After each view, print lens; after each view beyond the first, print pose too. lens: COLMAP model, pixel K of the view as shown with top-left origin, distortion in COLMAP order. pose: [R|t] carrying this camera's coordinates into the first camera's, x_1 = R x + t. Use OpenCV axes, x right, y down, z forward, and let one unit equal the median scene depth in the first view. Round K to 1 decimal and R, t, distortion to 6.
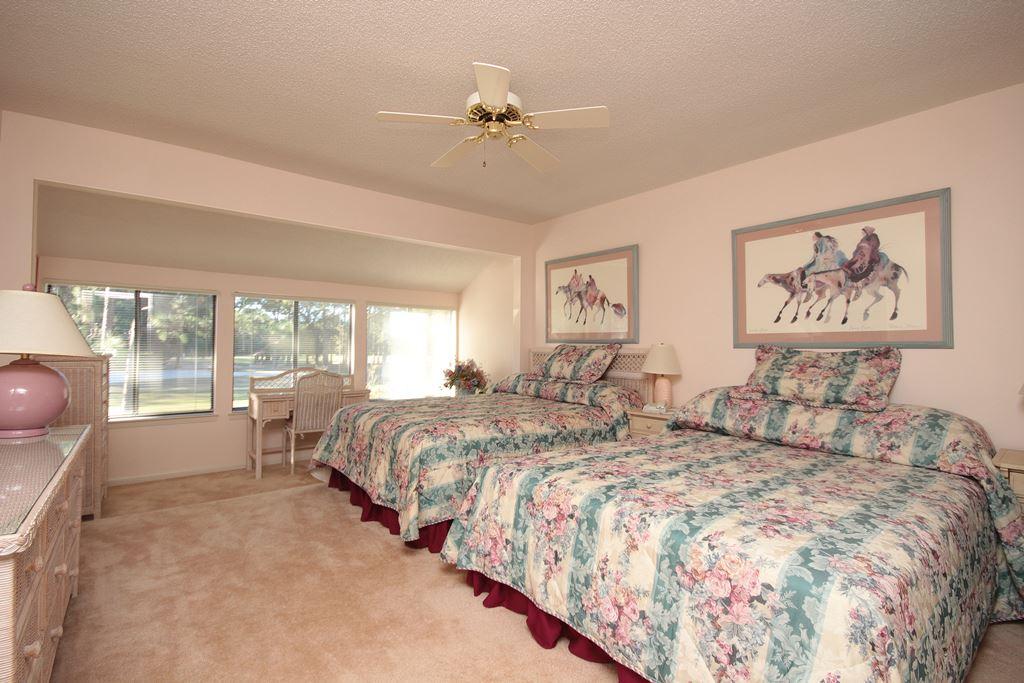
lens RADIAL K [[475.9, 0, 511.9], [0, 475.9, 340.4], [0, 0, 1]] dist [0.003489, -0.003304]
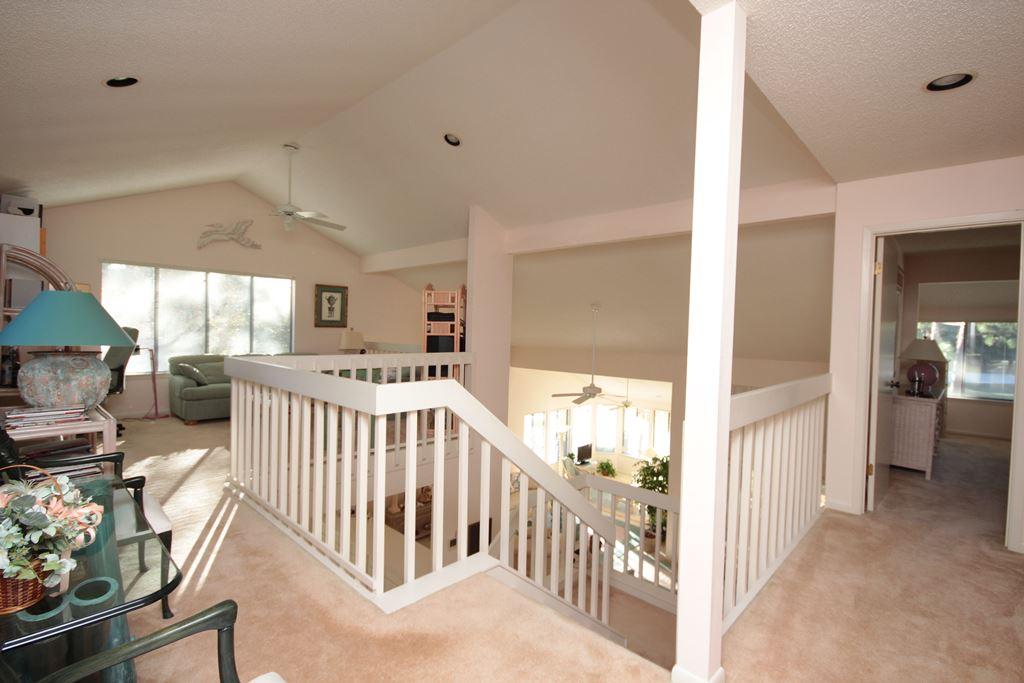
lens RADIAL K [[475.9, 0, 513.1], [0, 475.9, 342.4], [0, 0, 1]] dist [0.003489, -0.003304]
pose [[0.147118, 0.029901, -0.988667, 0.383569], [-0.017967, 0.999459, 0.027553, -0.034630], [0.988956, 0.013710, 0.147576, -0.496645]]
